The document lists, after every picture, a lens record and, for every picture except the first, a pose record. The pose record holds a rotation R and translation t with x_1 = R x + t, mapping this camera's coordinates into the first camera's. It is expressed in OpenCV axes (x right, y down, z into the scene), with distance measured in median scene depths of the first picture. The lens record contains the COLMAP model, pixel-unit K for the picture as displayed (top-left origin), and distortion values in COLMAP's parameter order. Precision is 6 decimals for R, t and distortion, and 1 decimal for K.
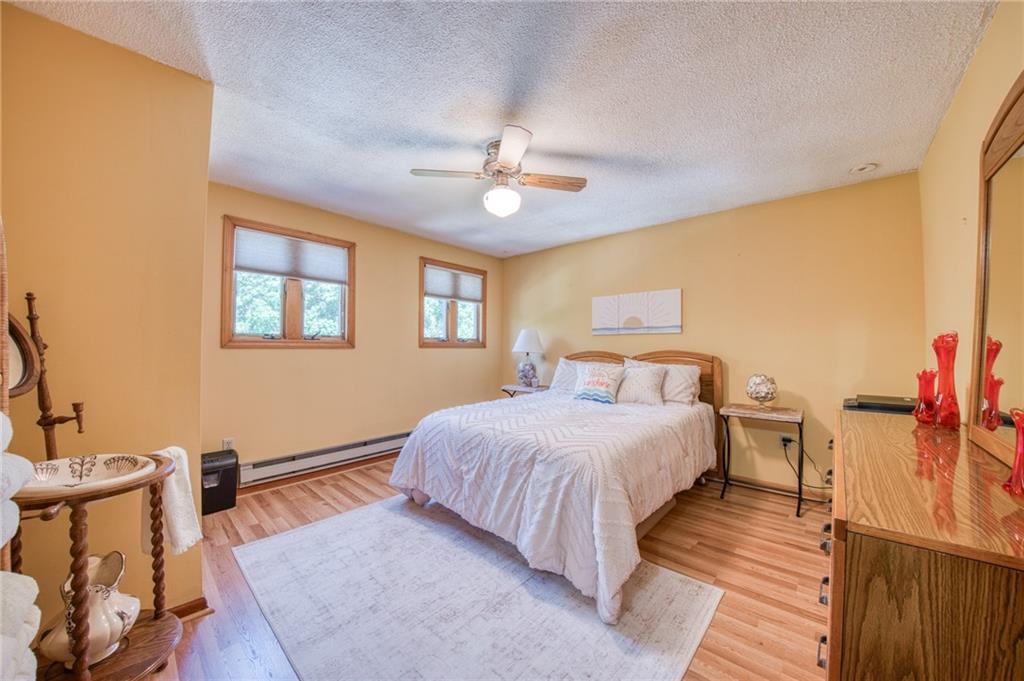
lens RADIAL K [[365.6, 0, 509.6], [0, 365.6, 345.6], [0, 0, 1]] dist [-0.000048, -0.000167]
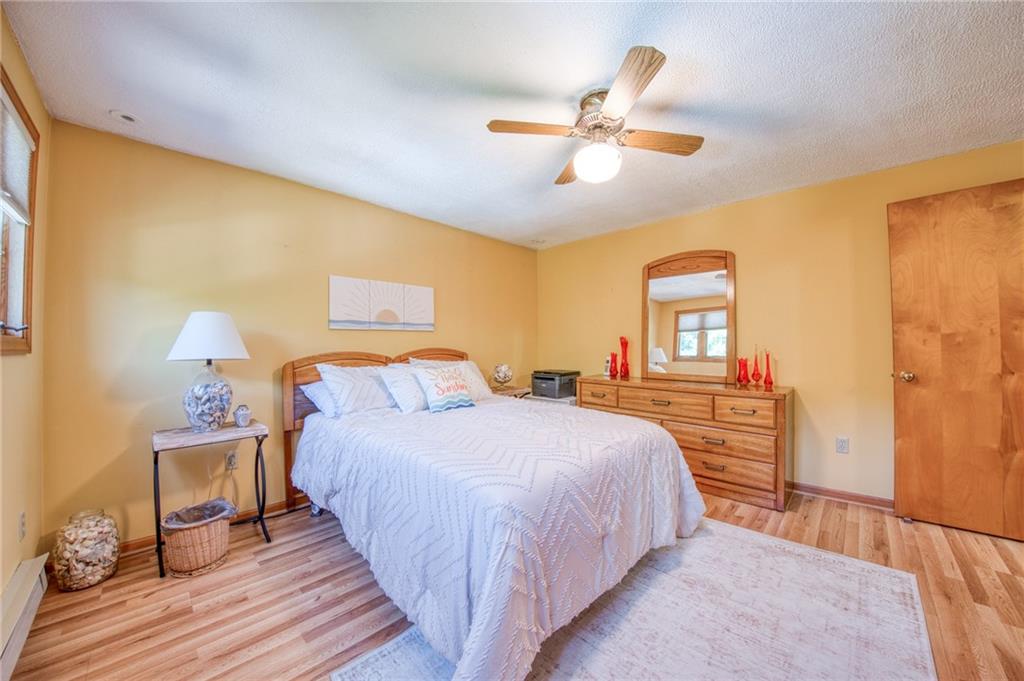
lens RADIAL K [[365.6, 0, 509.6], [0, 365.6, 345.6], [0, 0, 1]] dist [-0.000048, -0.000167]
pose [[0.042343, -0.008937, 0.999063, -0.674061], [0.006591, 0.999941, 0.008665, -0.001945], [-0.999081, 0.006218, 0.042399, 0.925828]]
